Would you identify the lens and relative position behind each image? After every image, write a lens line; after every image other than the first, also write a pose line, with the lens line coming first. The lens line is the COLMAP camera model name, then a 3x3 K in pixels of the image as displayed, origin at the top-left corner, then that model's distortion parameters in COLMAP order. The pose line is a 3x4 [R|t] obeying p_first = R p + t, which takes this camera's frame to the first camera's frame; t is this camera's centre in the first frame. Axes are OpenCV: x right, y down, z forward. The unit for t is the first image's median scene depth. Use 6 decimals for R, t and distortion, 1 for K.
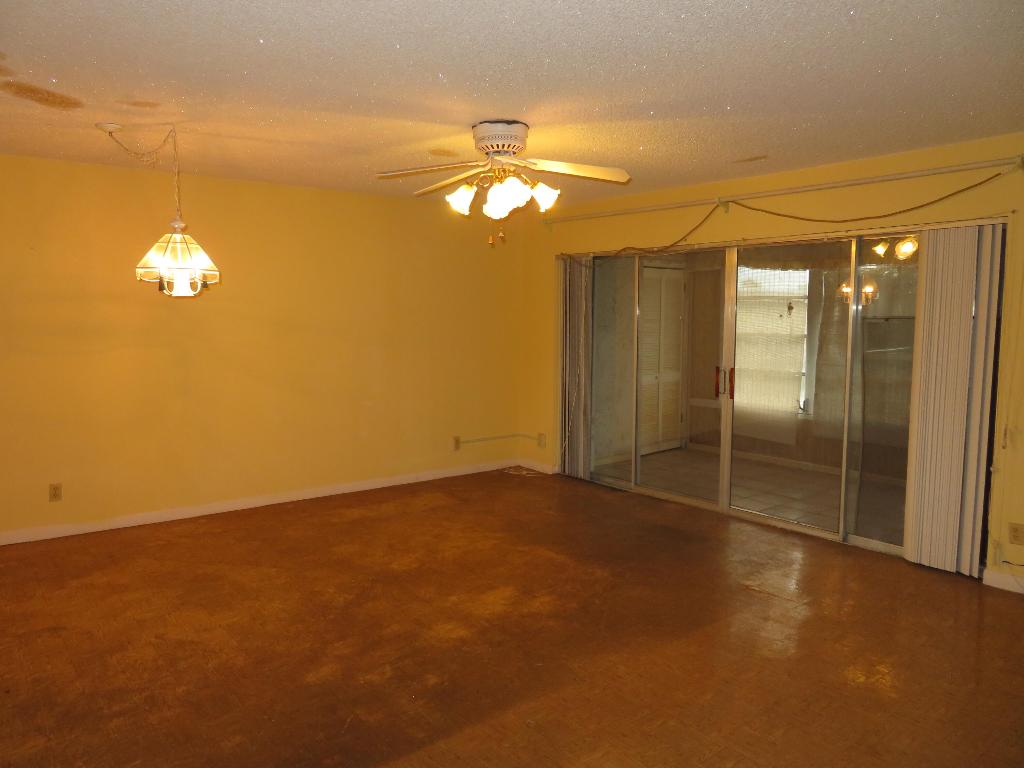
lens RADIAL K [[743.6, 0, 511.8], [0, 743.6, 388.0], [0, 0, 1]] dist [0.005844, -0.002683]
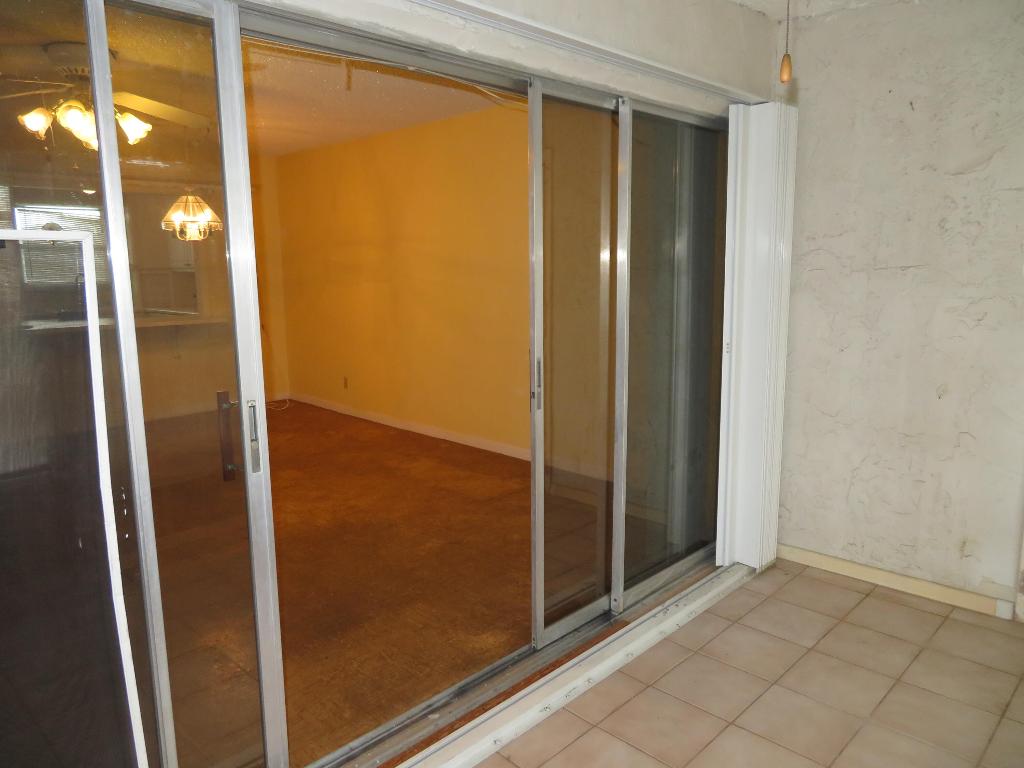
lens RADIAL K [[743.6, 0, 511.8], [0, 743.6, 388.0], [0, 0, 1]] dist [0.005844, -0.002683]
pose [[0.173024, 0.192316, -0.965959, 1.035086], [-0.113567, 0.978105, 0.174392, -0.161745], [0.978348, 0.079527, 0.191076, 1.306604]]
